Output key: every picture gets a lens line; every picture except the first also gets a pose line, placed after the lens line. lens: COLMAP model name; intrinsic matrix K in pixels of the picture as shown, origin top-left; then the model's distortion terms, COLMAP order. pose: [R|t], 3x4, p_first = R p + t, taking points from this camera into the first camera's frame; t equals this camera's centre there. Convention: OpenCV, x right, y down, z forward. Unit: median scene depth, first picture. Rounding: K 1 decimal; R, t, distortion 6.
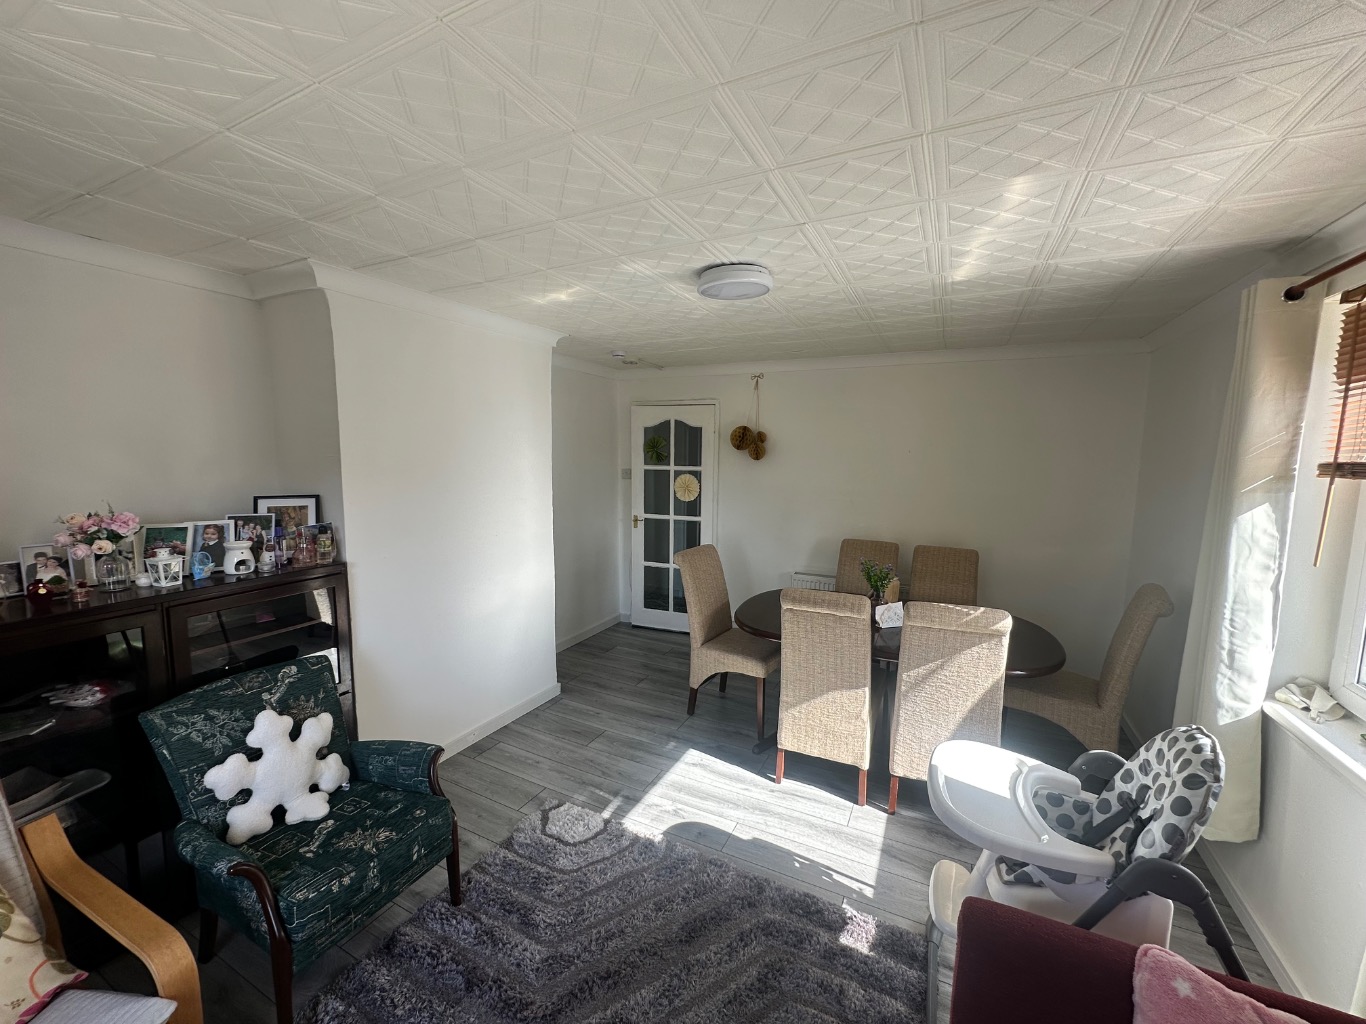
lens RADIAL K [[542.0, 0, 684.5], [0, 542.0, 513.7], [0, 0, 1]] dist [-0.020245, -0.000347]
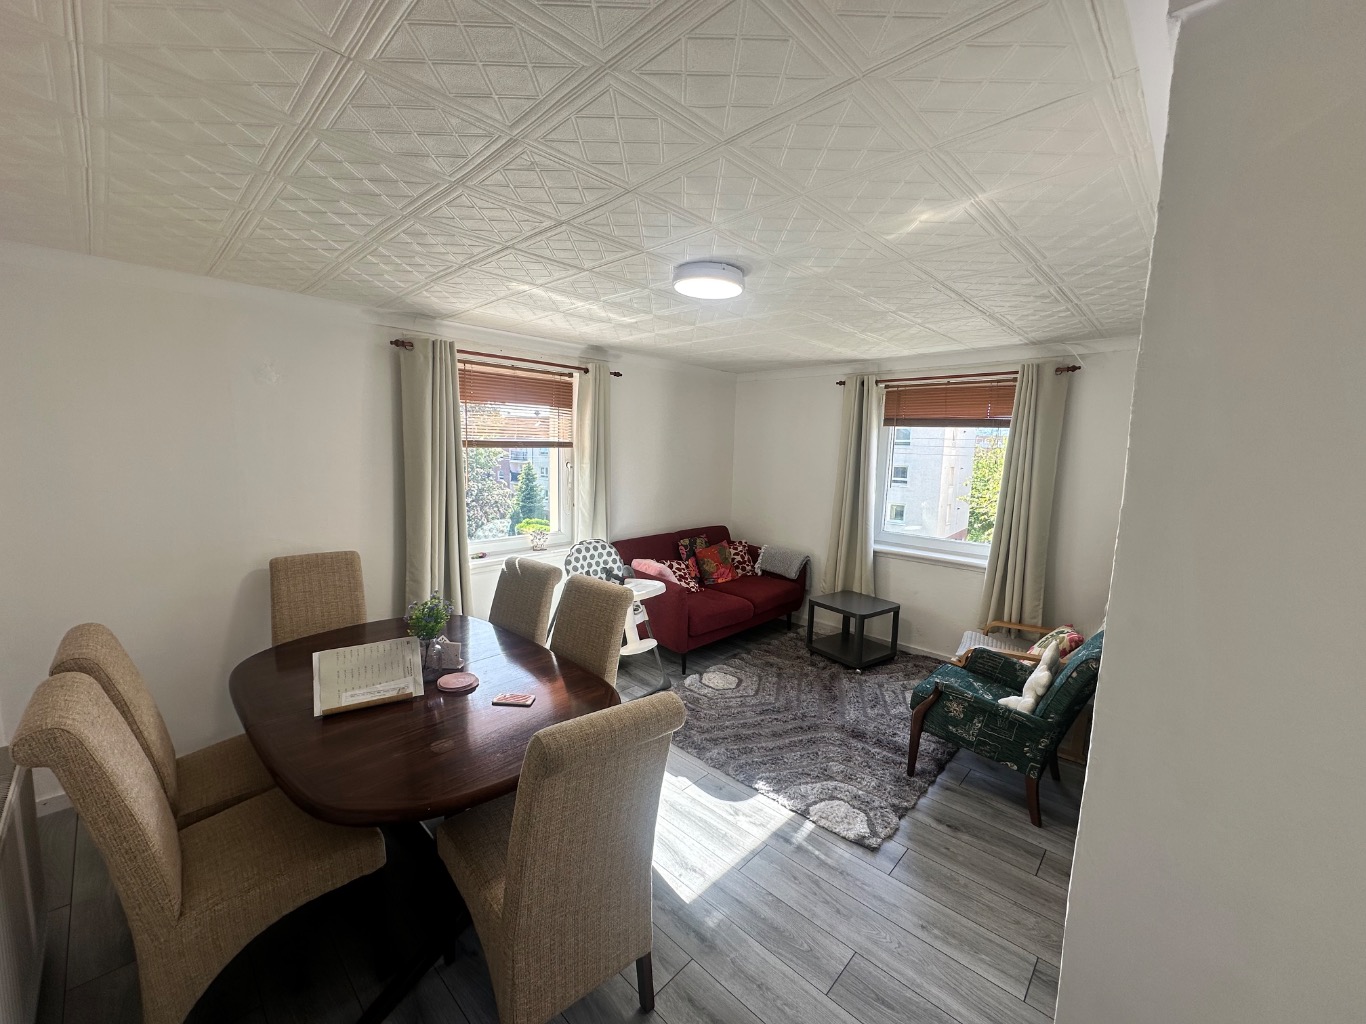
lens RADIAL K [[542.0, 0, 683.1], [0, 542.0, 508.3], [0, 0, 1]] dist [-0.020245, -0.000347]
pose [[-0.955340, -0.063266, 0.288656, -0.163450], [0.004460, 0.973616, 0.228151, -0.200901], [-0.295474, 0.219249, -0.929852, 1.739347]]
